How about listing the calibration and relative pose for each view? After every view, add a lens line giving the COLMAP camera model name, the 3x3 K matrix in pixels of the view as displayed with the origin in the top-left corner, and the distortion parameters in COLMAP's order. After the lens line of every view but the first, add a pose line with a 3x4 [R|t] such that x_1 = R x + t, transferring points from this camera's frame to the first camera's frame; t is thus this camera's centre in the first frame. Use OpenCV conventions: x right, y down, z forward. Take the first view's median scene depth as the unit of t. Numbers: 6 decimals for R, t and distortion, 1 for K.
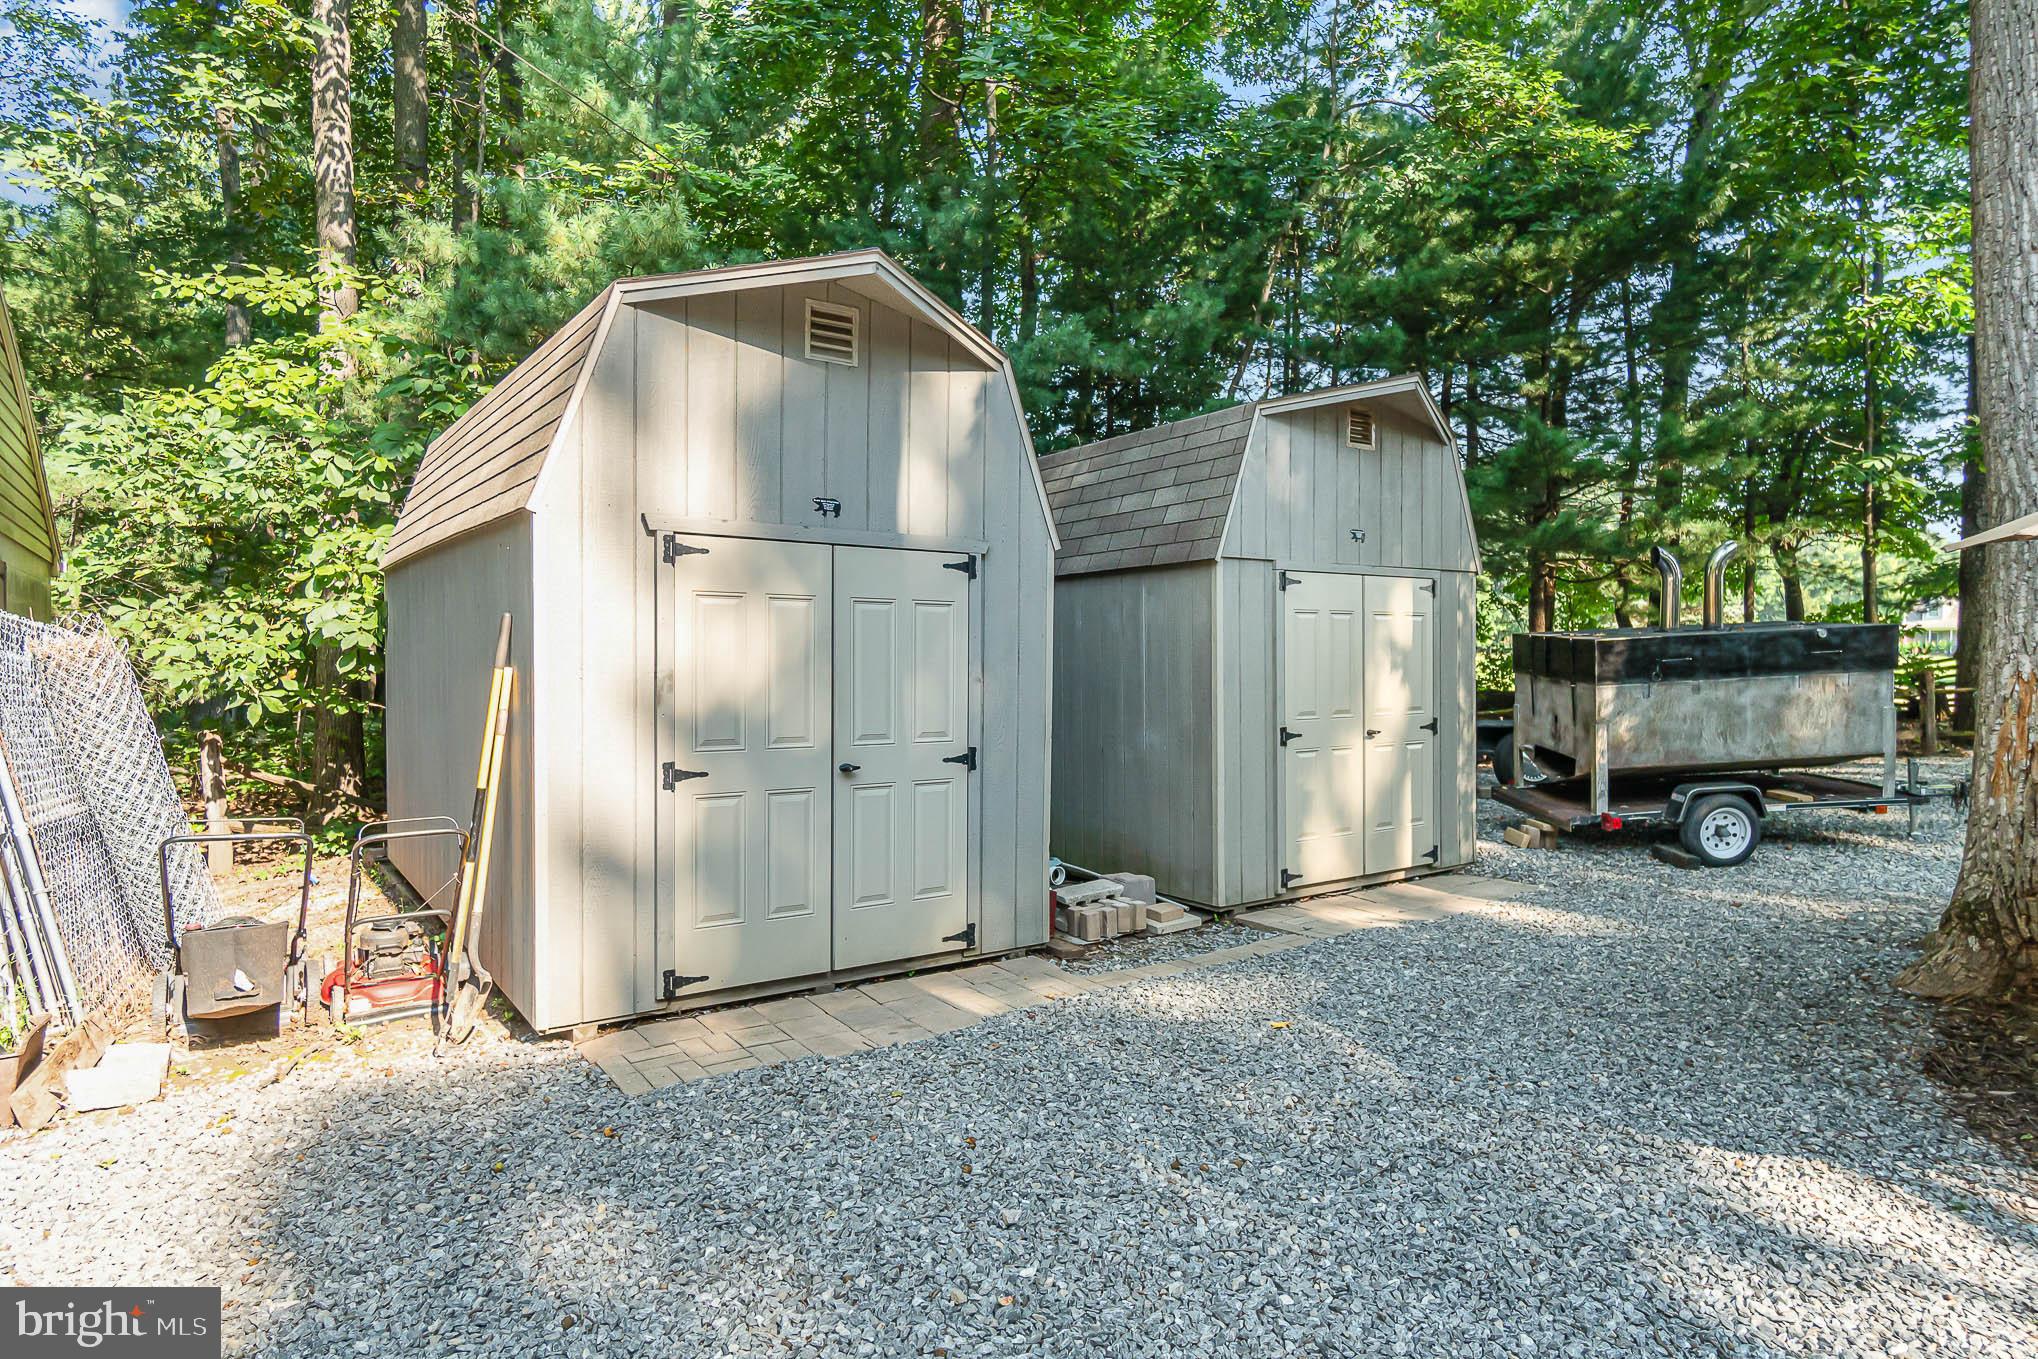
lens RADIAL K [[1136.3, 0, 1014.6], [0, 1136.3, 692.3], [0, 0, 1]] dist [-0.000030, 0.000249]
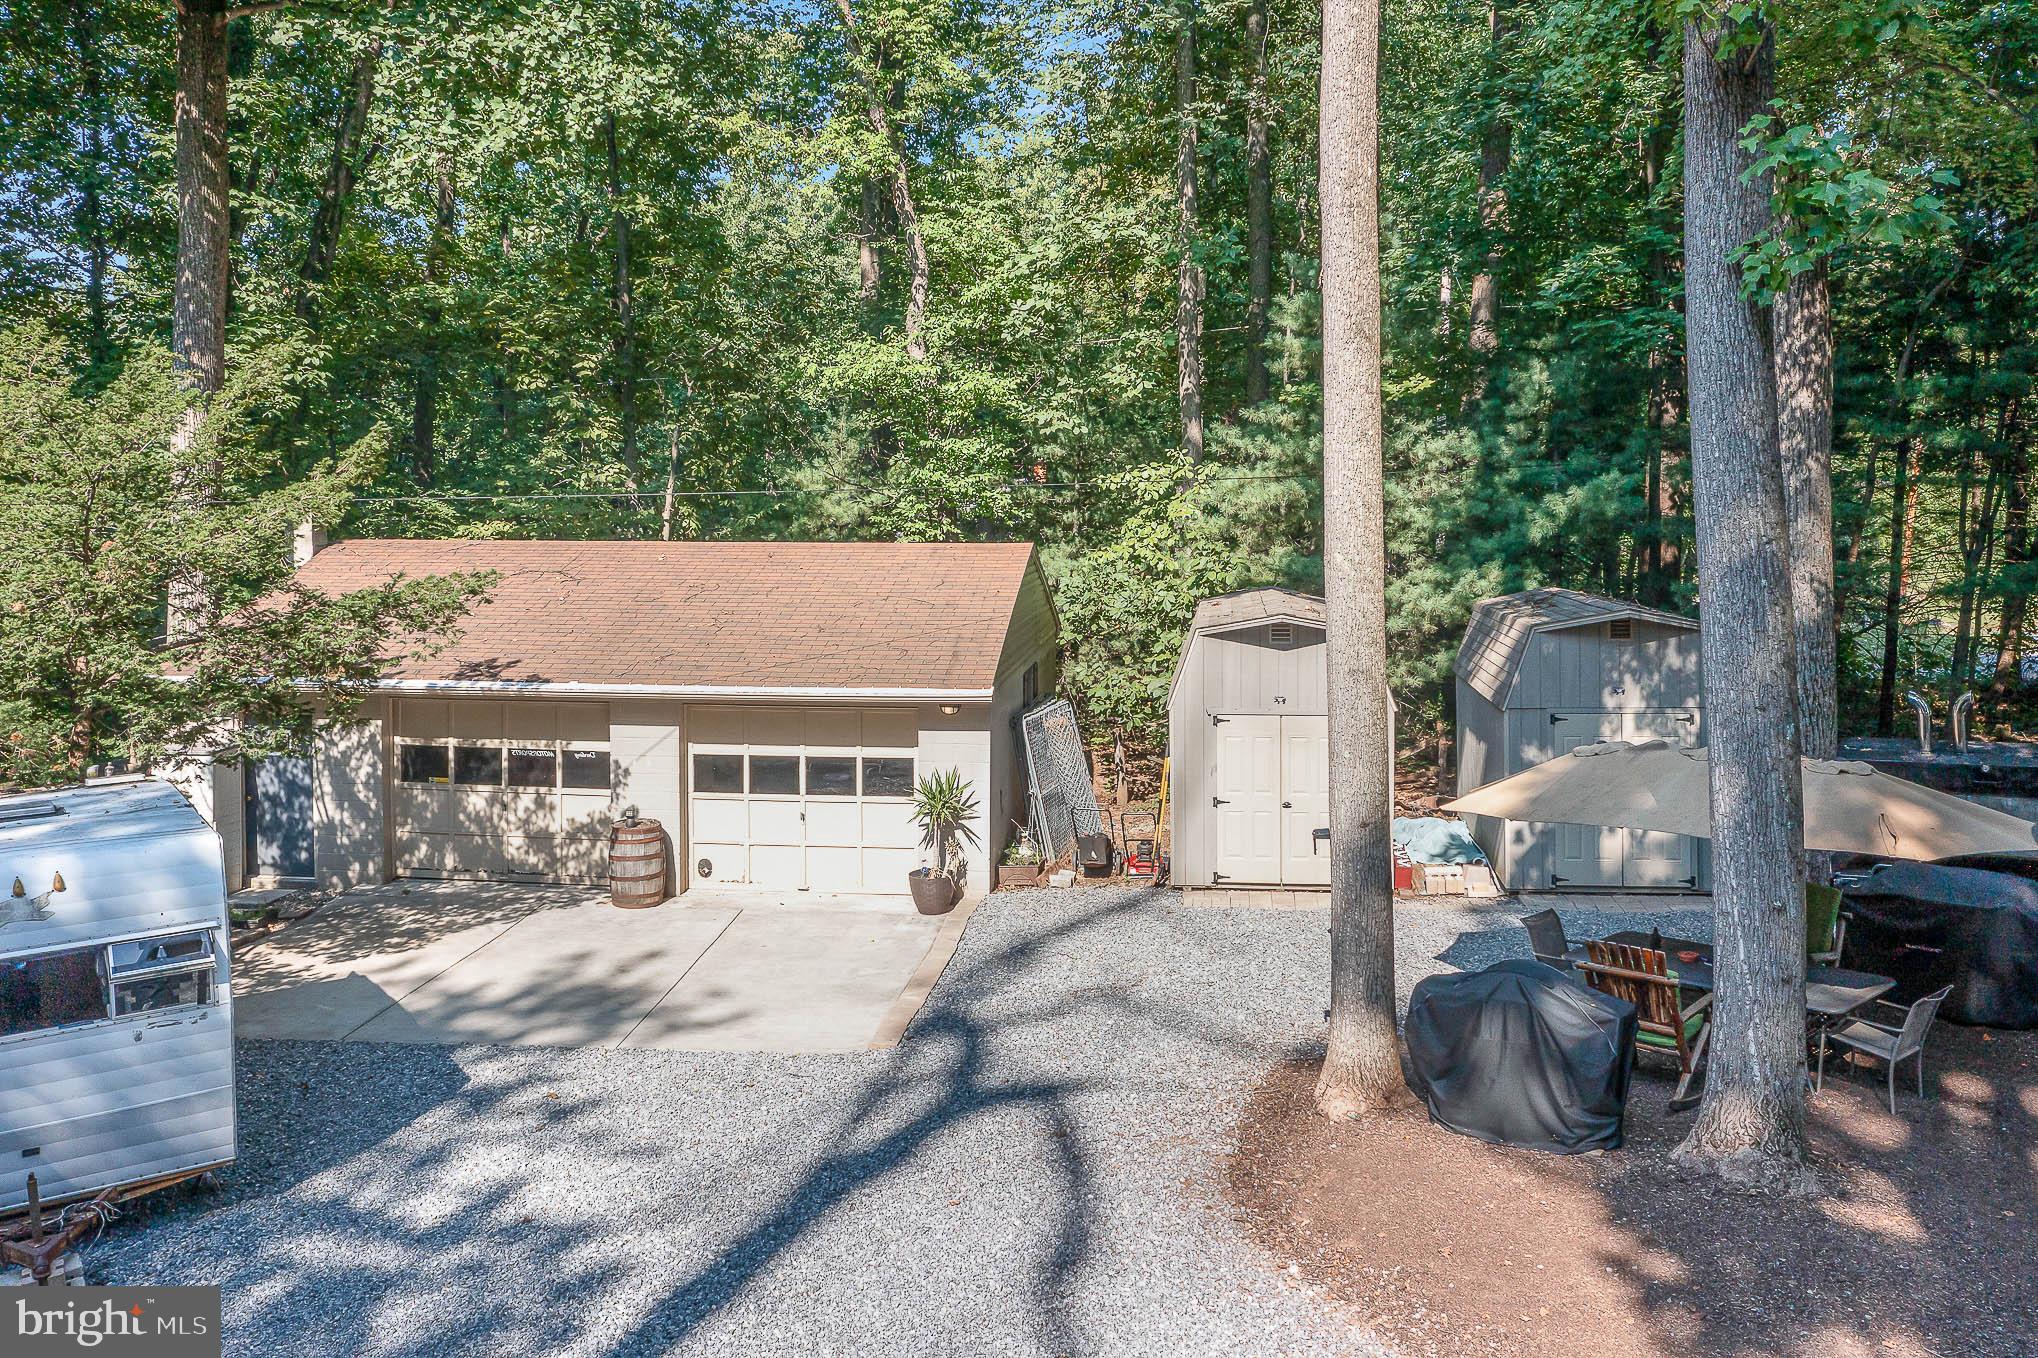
lens RADIAL K [[1428.0, 0, 1019.0], [0, 1428.0, 679.0], [0, 0, 1]] dist [-0.000219, -0.000563]
pose [[0.728802, 0.054619, -0.682543, 0.977353], [0.001651, 0.996670, 0.081518, -0.292722], [0.684723, -0.060538, 0.726285, -1.045717]]
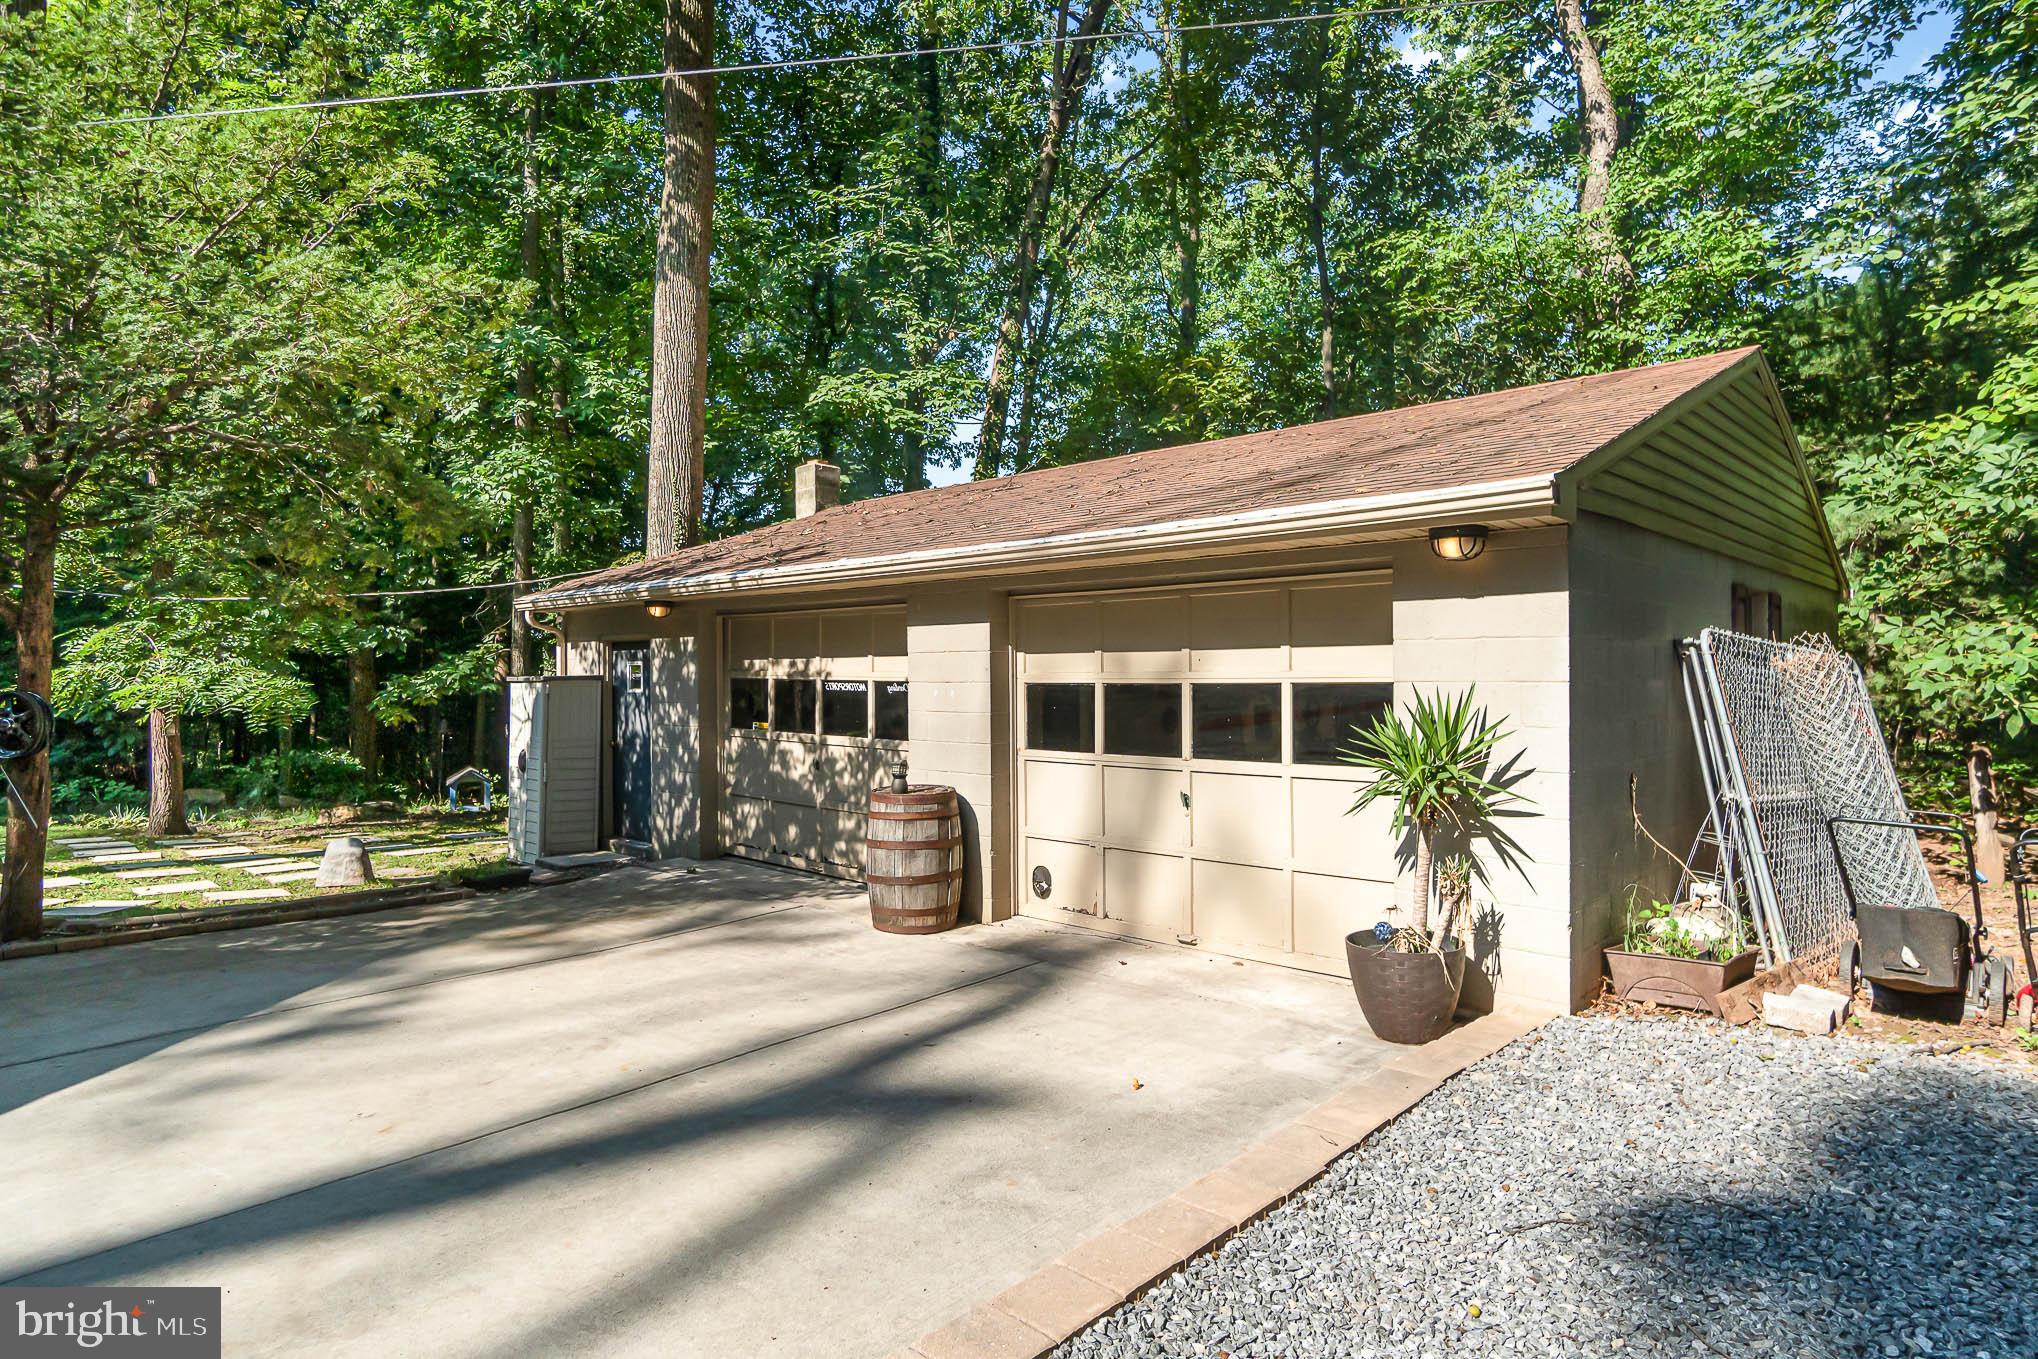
lens RADIAL K [[1136.3, 0, 1014.6], [0, 1136.3, 692.3], [0, 0, 1]] dist [-0.000030, 0.000249]
pose [[0.191006, -0.004003, -0.981581, 0.137089], [-0.013237, 0.999890, -0.006653, 0.008157], [0.981500, 0.014264, 0.190932, -0.040513]]
